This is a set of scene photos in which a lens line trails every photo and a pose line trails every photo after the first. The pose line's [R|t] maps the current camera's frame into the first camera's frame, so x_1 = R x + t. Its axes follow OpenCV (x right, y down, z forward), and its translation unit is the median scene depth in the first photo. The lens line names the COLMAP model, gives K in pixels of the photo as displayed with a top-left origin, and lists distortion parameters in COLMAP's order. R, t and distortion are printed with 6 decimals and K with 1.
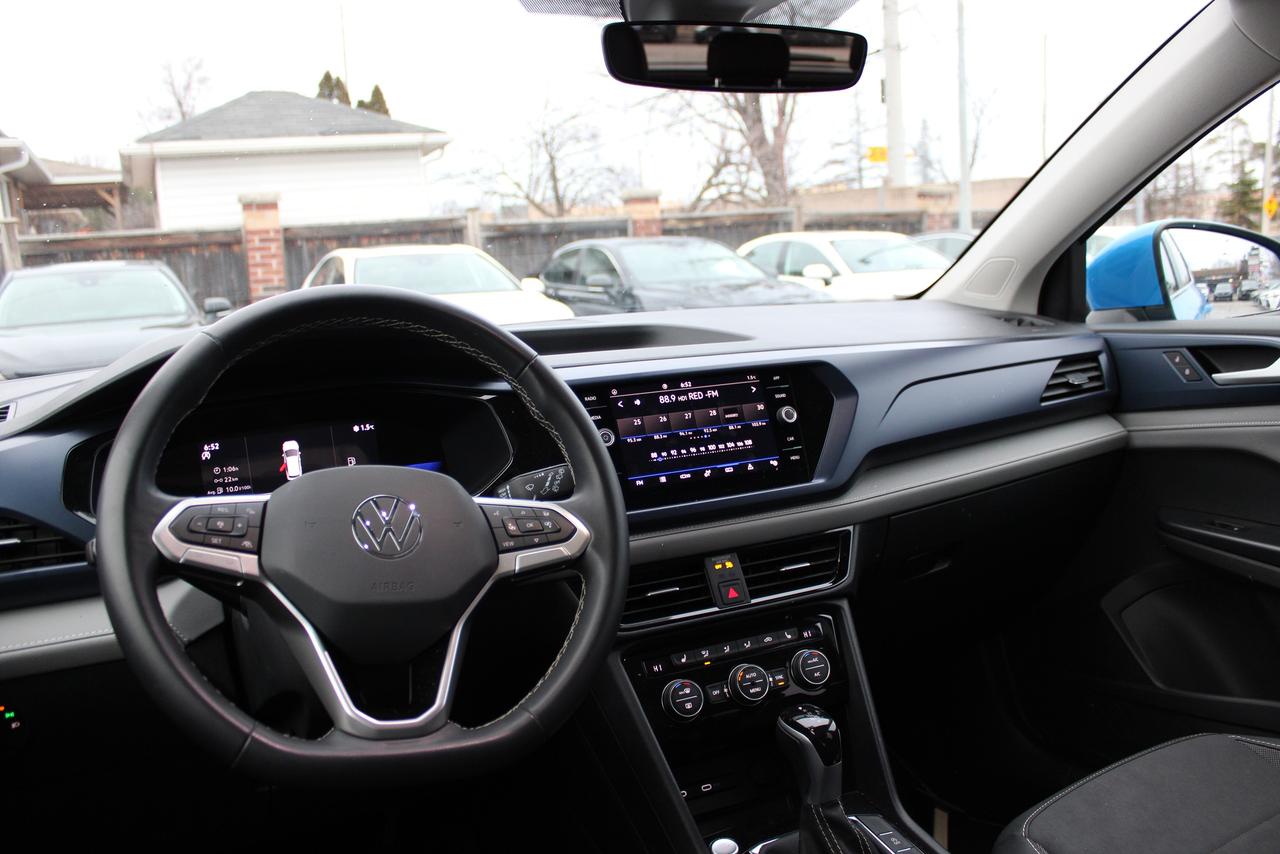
lens RADIAL K [[1075.2, 0, 635.8], [0, 1075.2, 409.1], [0, 0, 1]] dist [-0.168896, 0.177188]
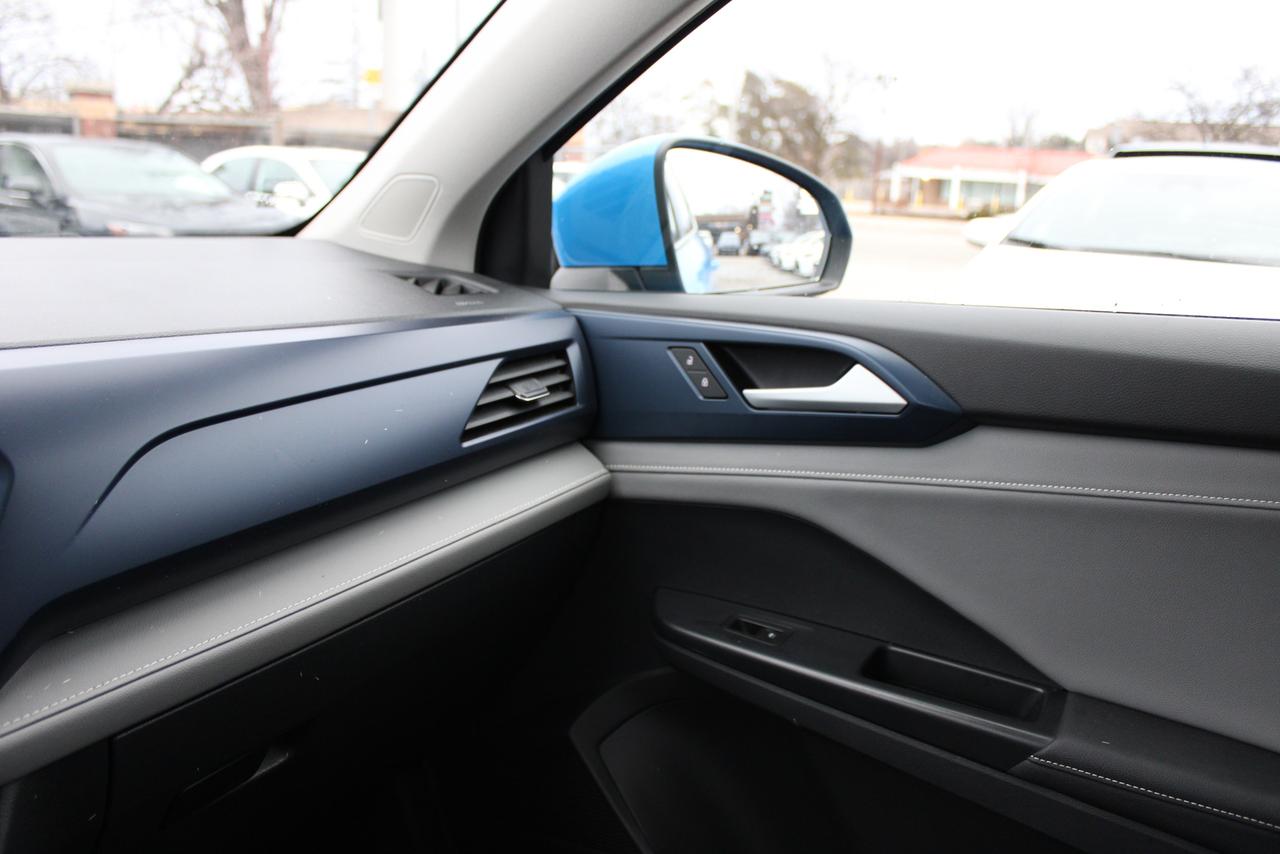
lens RADIAL K [[1075.2, 0, 635.8], [0, 1075.2, 409.1], [0, 0, 1]] dist [-0.168896, 0.177188]
pose [[0.891835, -0.014470, 0.452130, 0.153740], [-0.017267, 0.997671, 0.065989, -0.044428], [-0.452032, -0.066658, 0.889508, 0.334747]]
